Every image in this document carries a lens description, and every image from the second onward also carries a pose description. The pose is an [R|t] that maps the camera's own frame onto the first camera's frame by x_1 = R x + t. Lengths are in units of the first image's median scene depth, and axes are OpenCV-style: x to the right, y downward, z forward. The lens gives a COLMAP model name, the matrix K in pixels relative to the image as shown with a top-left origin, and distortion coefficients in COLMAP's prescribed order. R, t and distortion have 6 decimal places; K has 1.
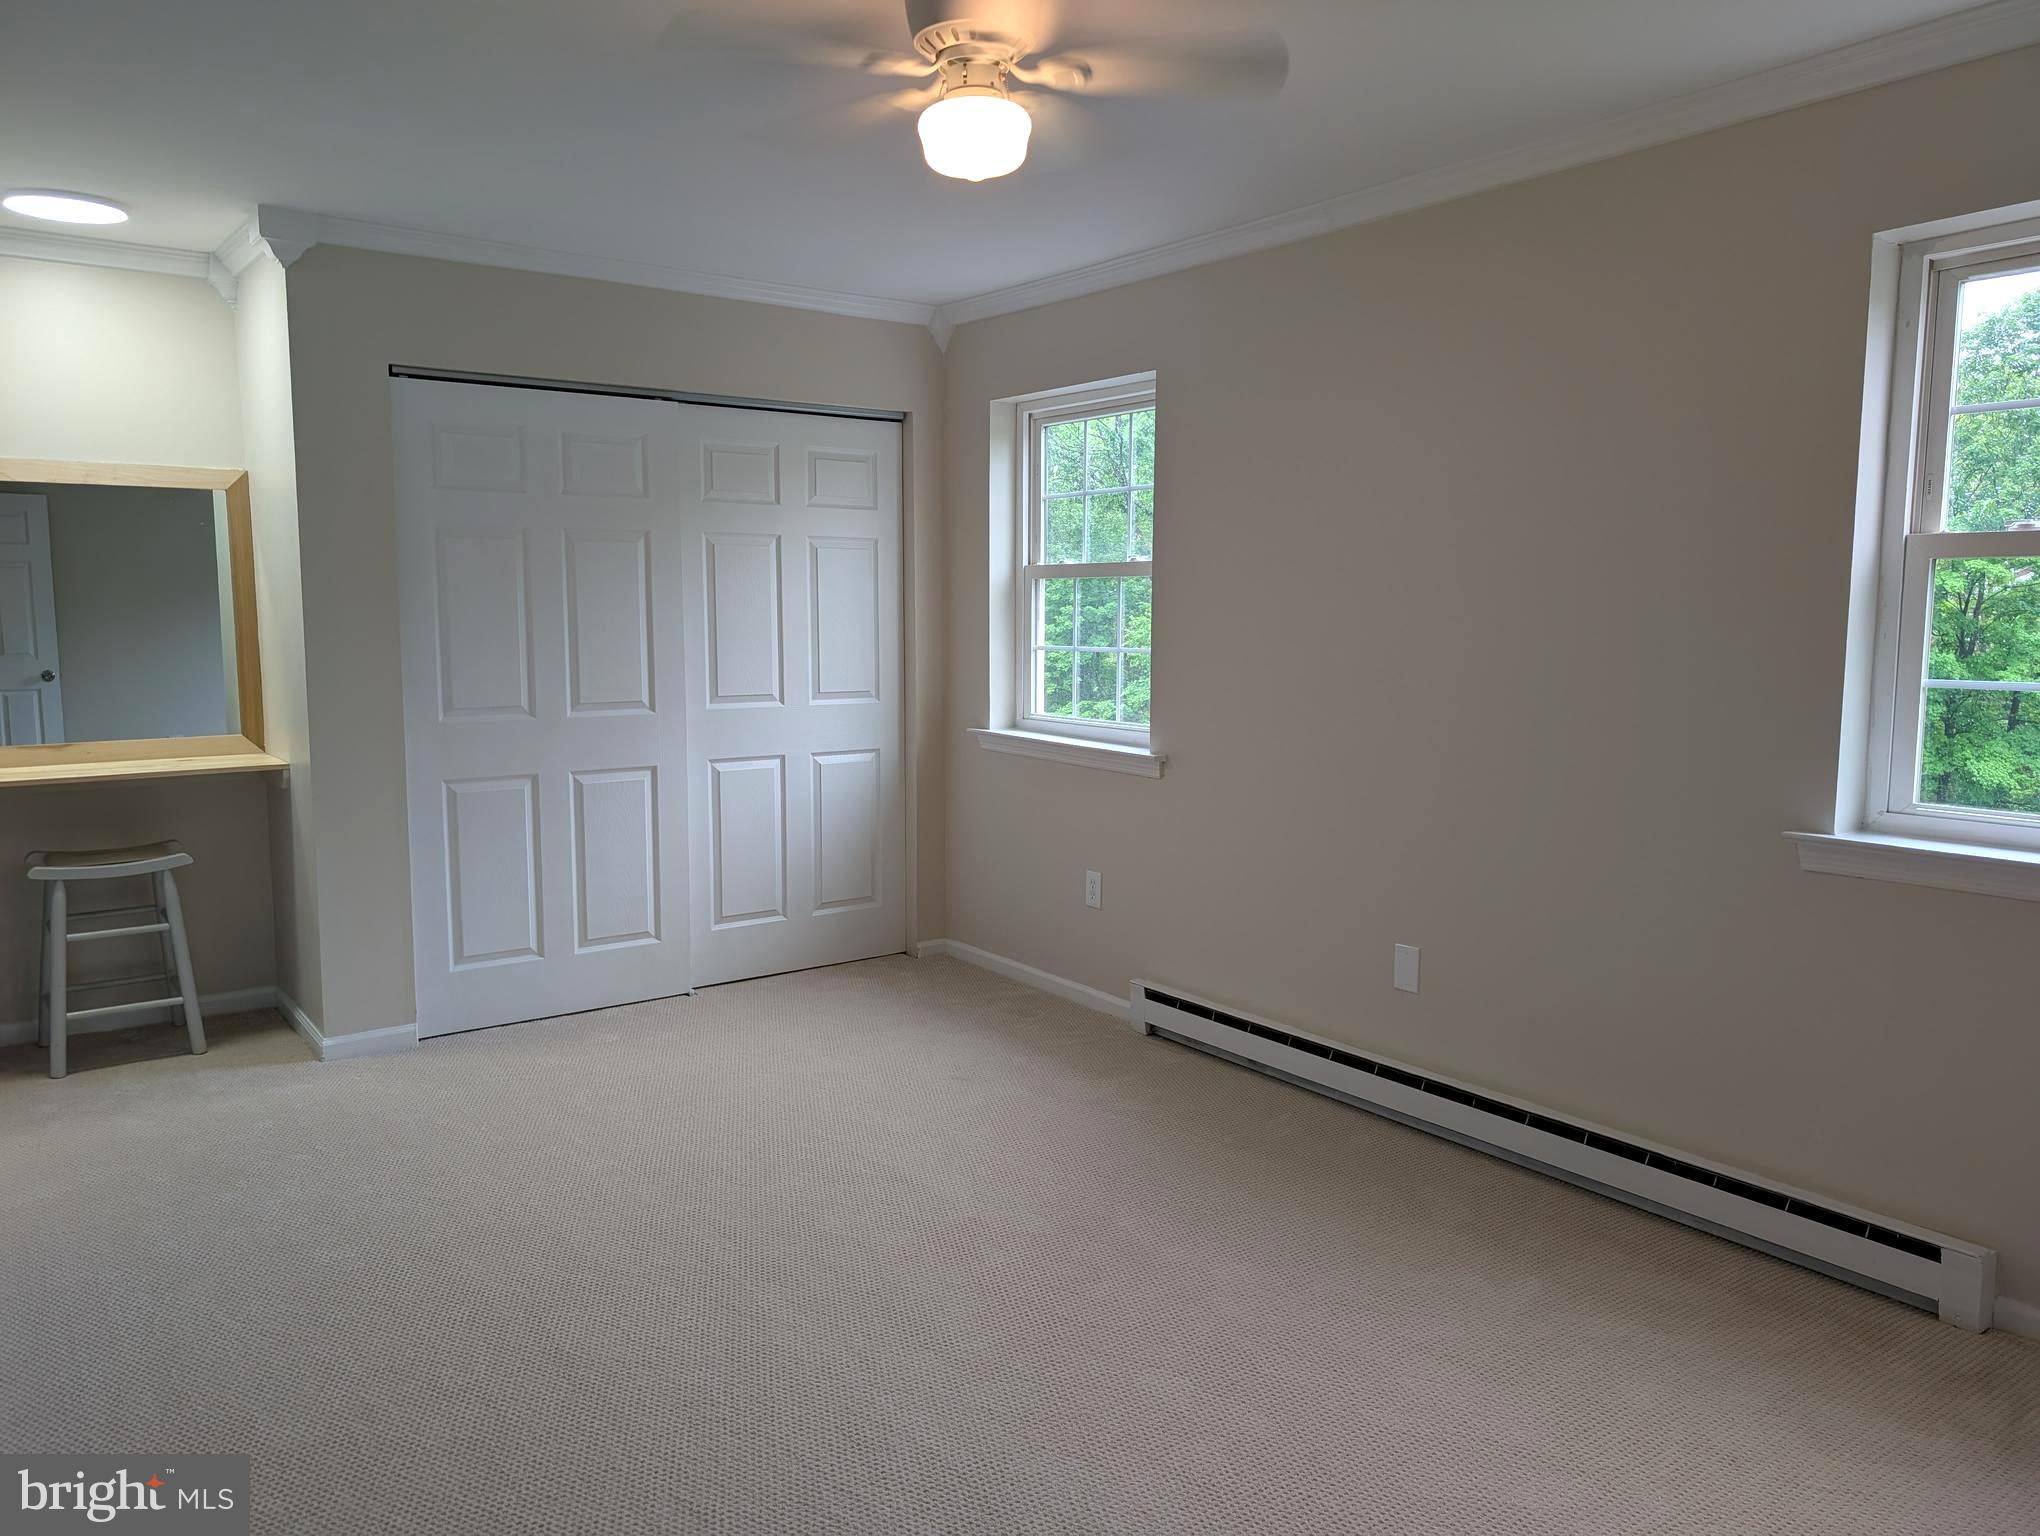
lens RADIAL K [[1459.5, 0, 1020.0], [0, 1459.5, 768.0], [0, 0, 1]] dist [0.067571, -0.111037]
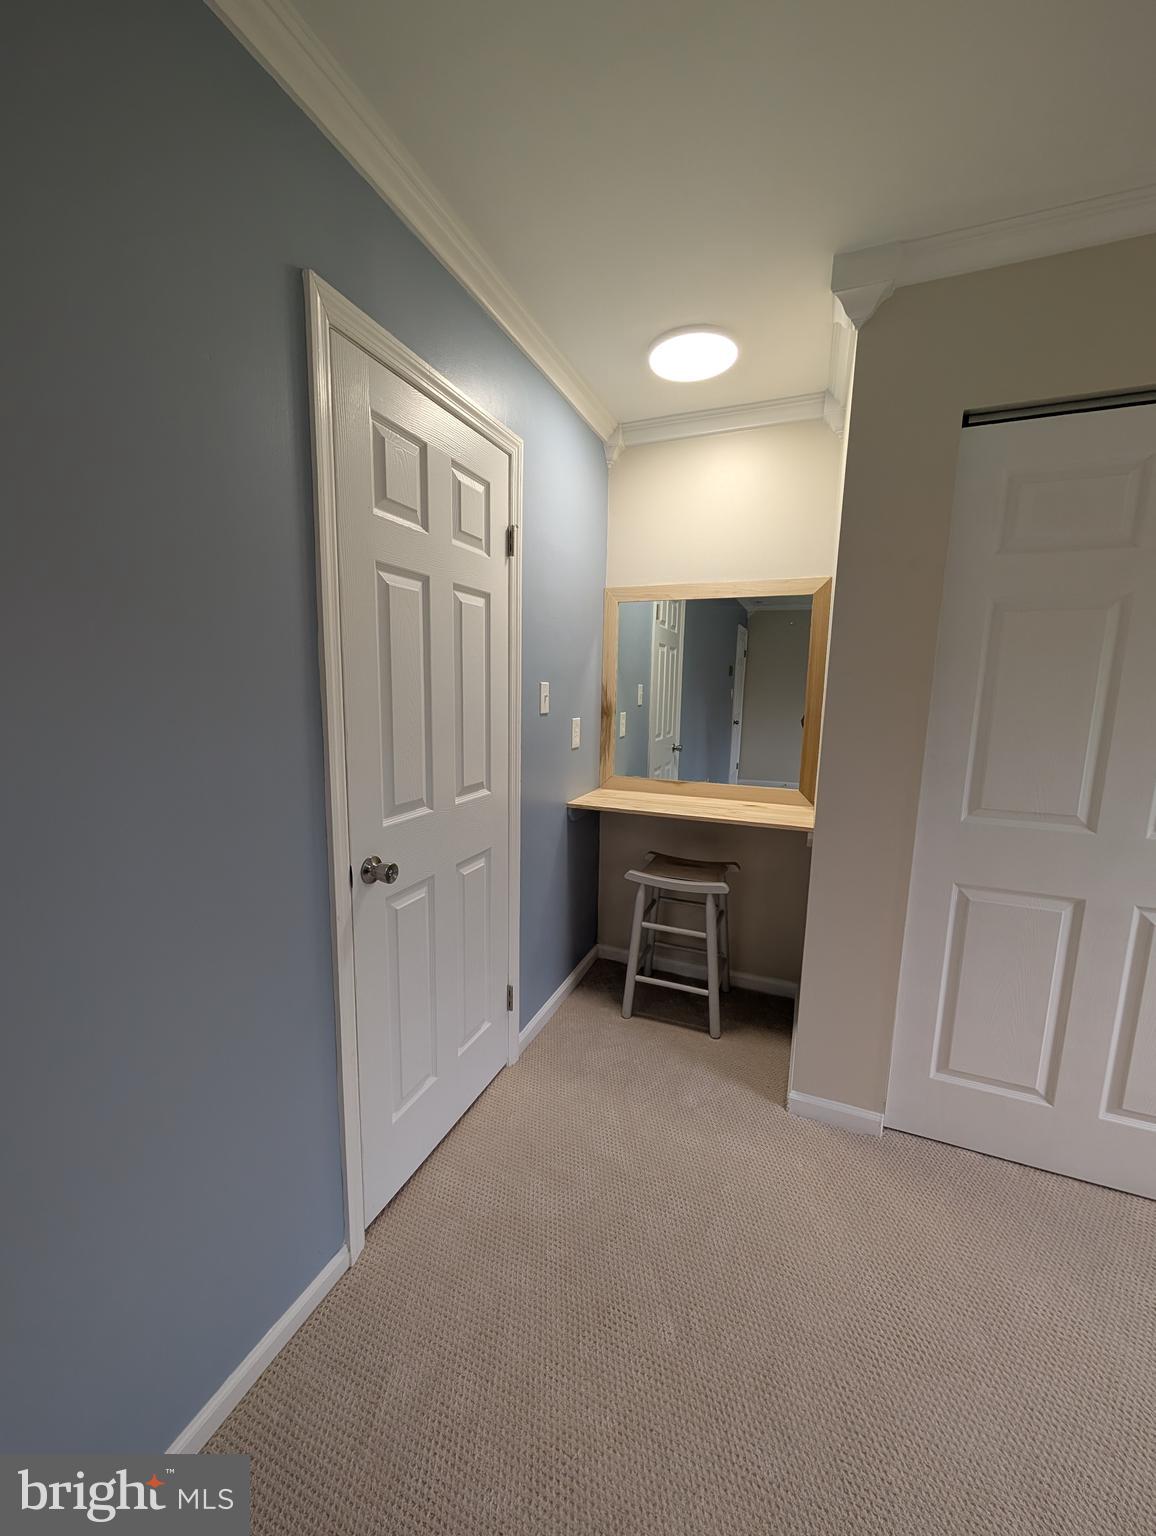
lens RADIAL K [[582.3, 0, 573.1], [0, 582.3, 771.0], [0, 0, 1]] dist [0.000658, -0.000162]
pose [[0.515345, 0.136982, -0.845964, -0.200668], [-0.115384, 0.989245, 0.089893, -0.060415], [0.849179, 0.051285, 0.525608, 0.556064]]
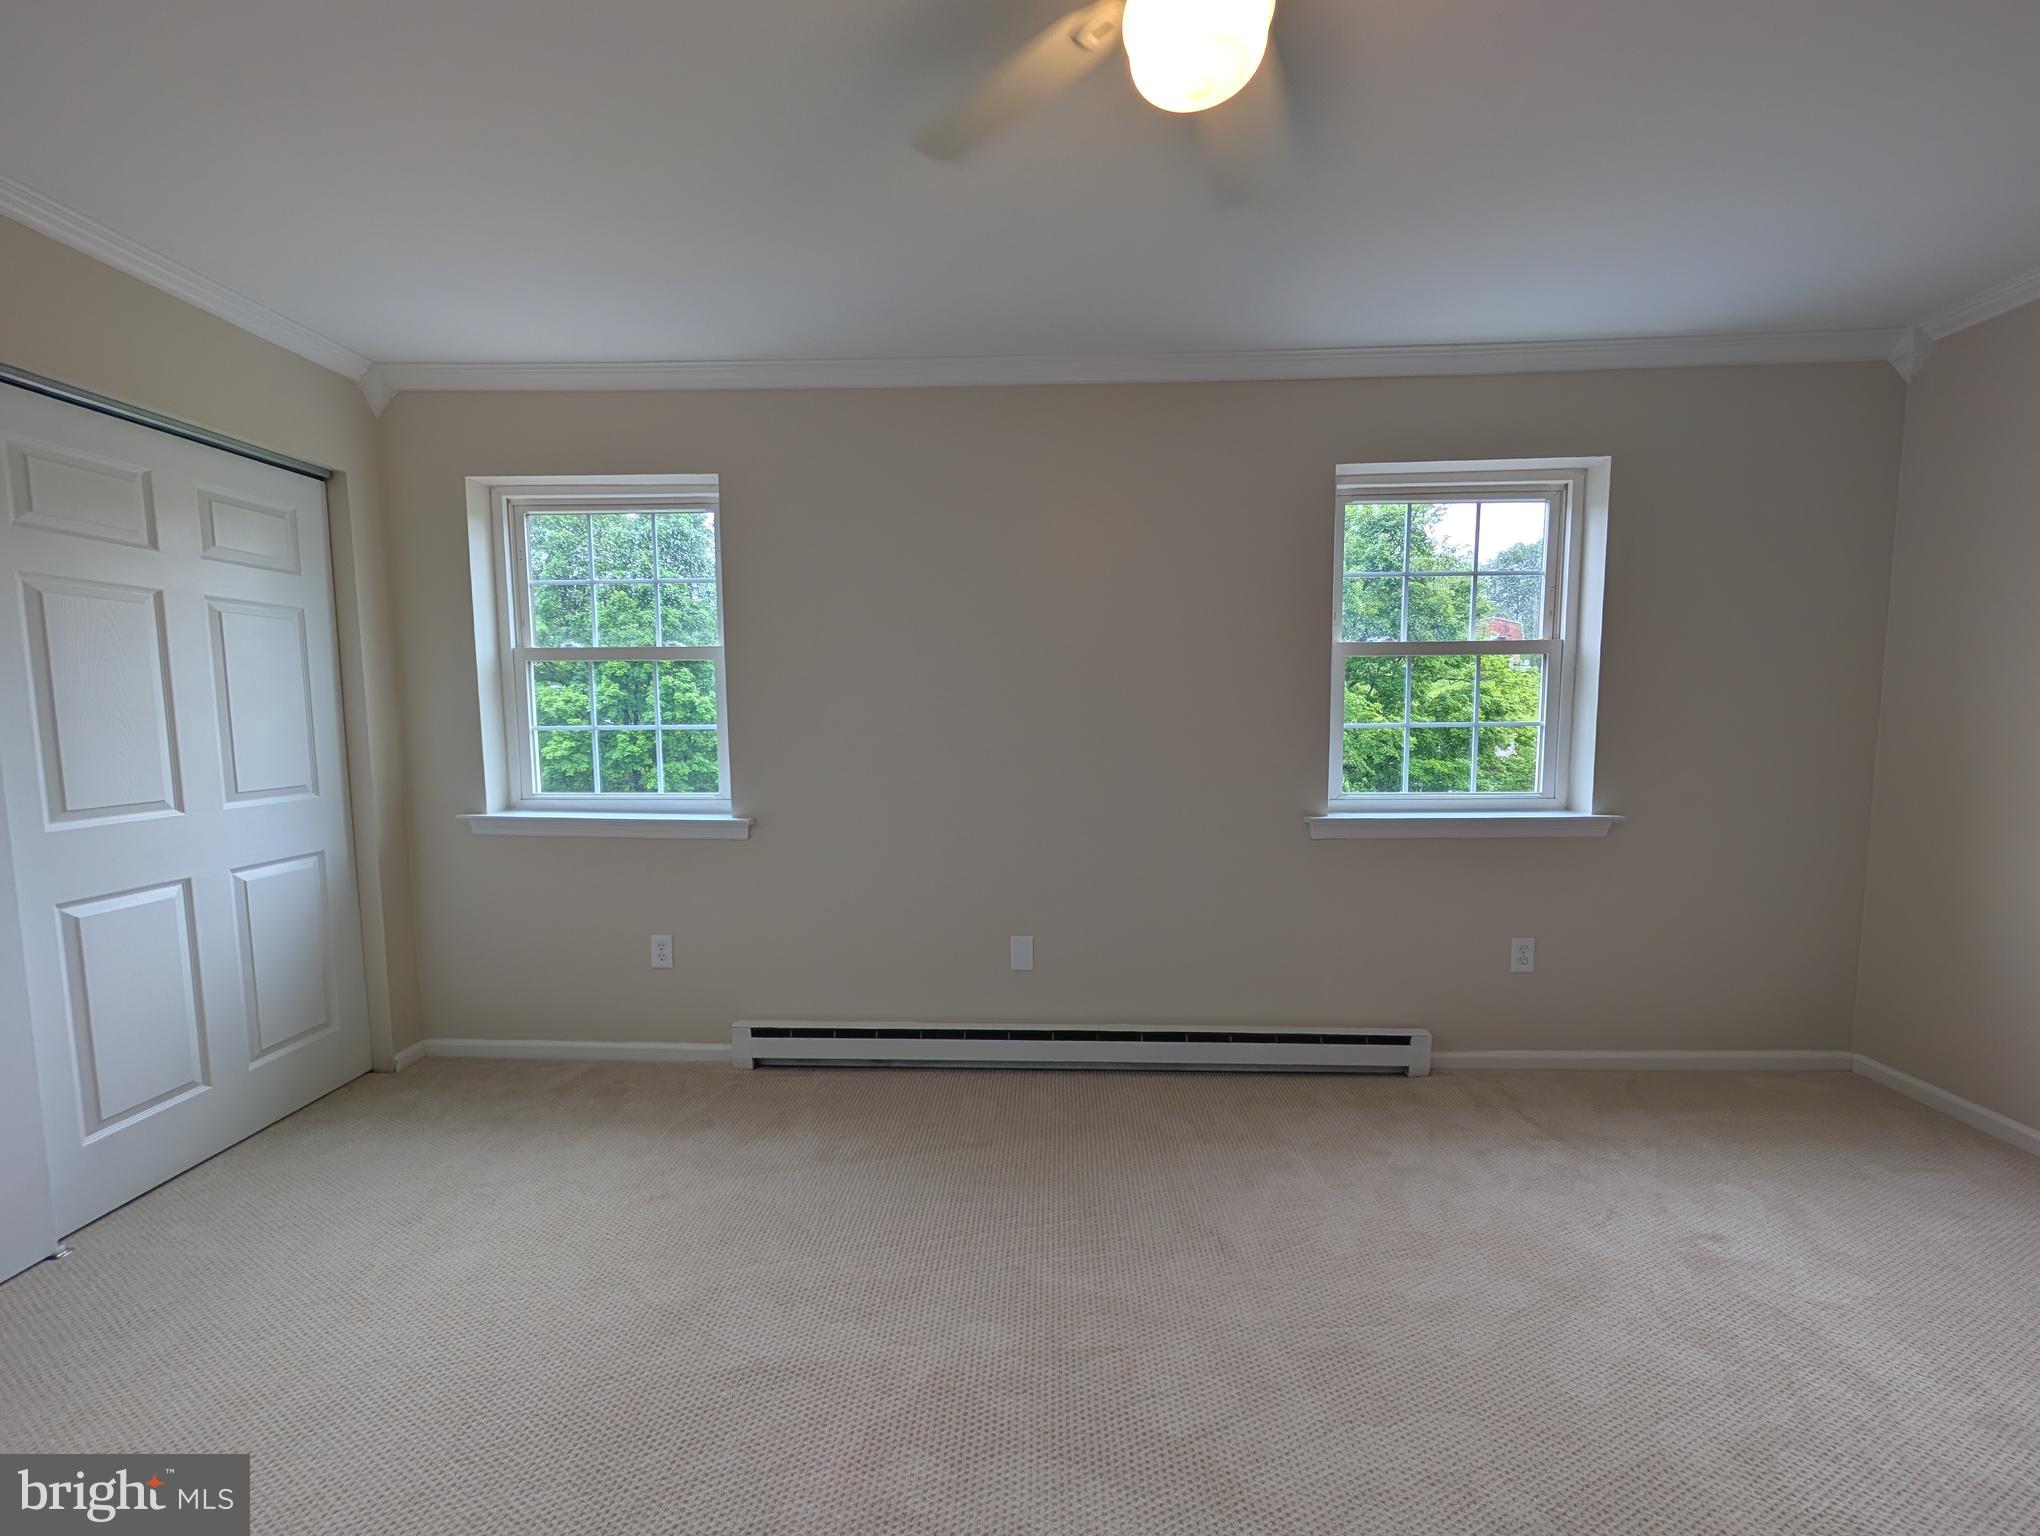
lens RADIAL K [[773.3, 0, 1021.2], [0, 773.3, 773.8], [0, 0, 1]] dist [0.000658, -0.000162]
pose [[0.618321, -0.073713, 0.782461, -0.219510], [0.093847, 0.995393, 0.019612, -0.032593], [-0.780302, 0.061305, 0.622391, 0.430959]]
